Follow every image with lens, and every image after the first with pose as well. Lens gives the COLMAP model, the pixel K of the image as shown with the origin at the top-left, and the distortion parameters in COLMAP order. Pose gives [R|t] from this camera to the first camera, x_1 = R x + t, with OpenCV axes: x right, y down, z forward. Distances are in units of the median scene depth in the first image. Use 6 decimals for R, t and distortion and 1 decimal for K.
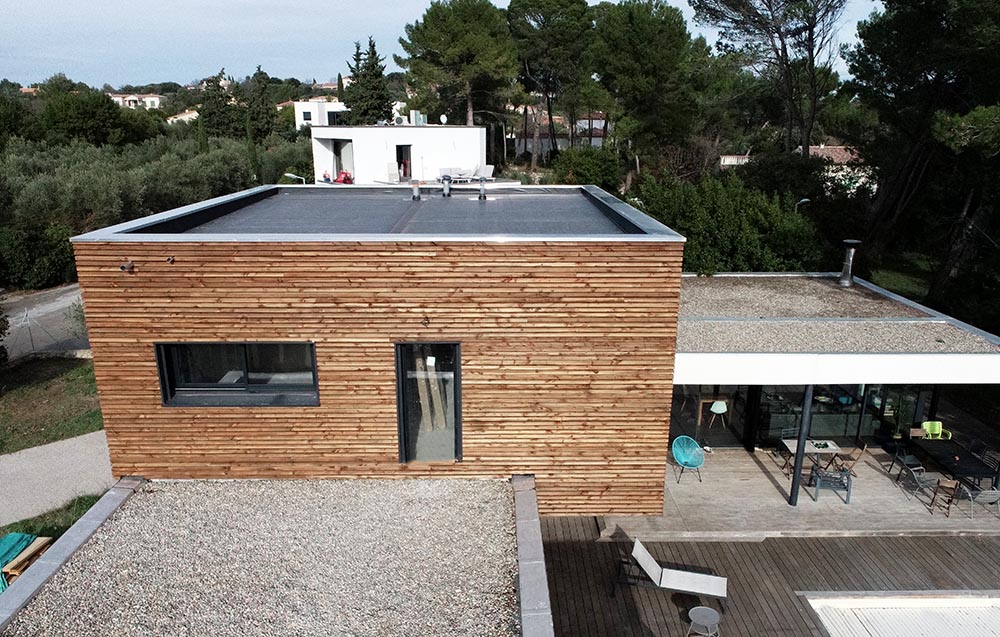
lens RADIAL K [[752.8, 0, 499.2], [0, 752.8, 374.8], [0, 0, 1]] dist [-0.005172, -0.000278]
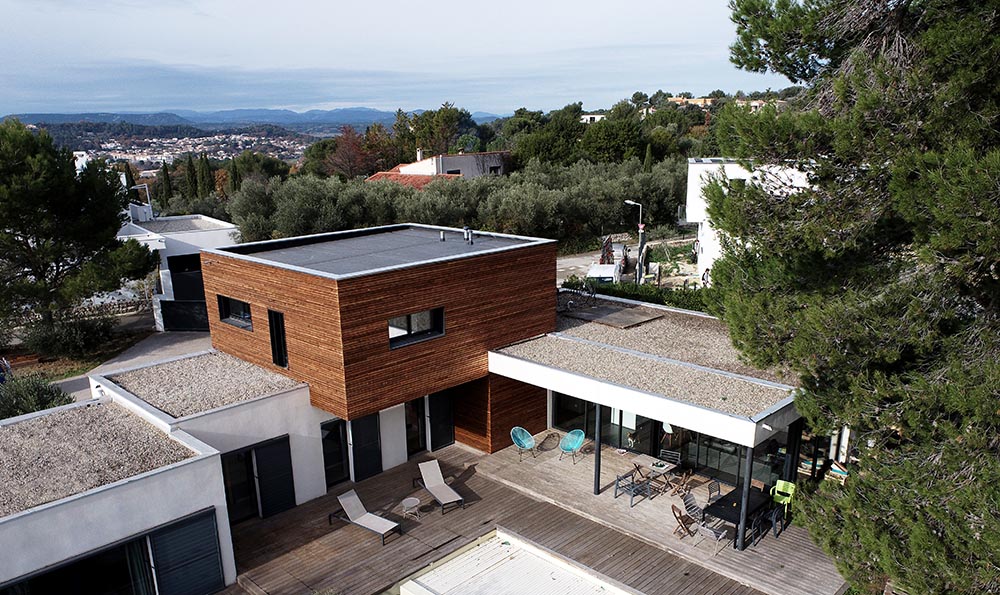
lens RADIAL K [[750.8, 0, 496.5], [0, 750.8, 373.3], [0, 0, 1]] dist [0.002134, 0.000697]
pose [[0.709922, 0.206924, -0.673196, 1.179772], [-0.206574, 0.975002, 0.081848, -0.111892], [0.673304, 0.080959, 0.734920, -0.108437]]
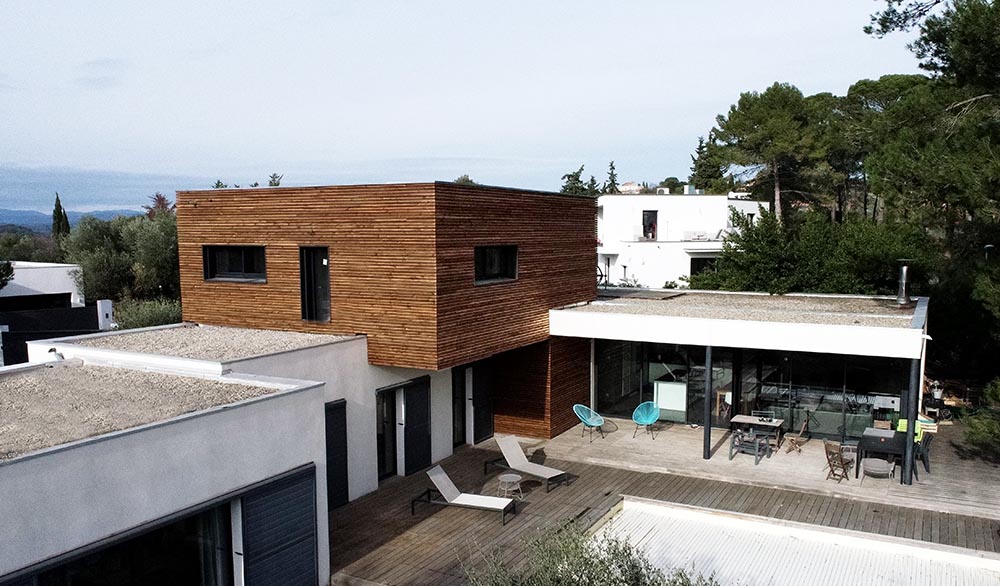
lens RADIAL K [[792.2, 0, 525.4], [0, 792.2, 326.1], [0, 0, 1]] dist [-0.005301, -0.004085]
pose [[0.882524, 0.051673, -0.467420, 0.737945], [-0.143352, 0.976199, -0.162742, 0.223730], [0.447886, 0.210629, 0.868927, -0.197409]]
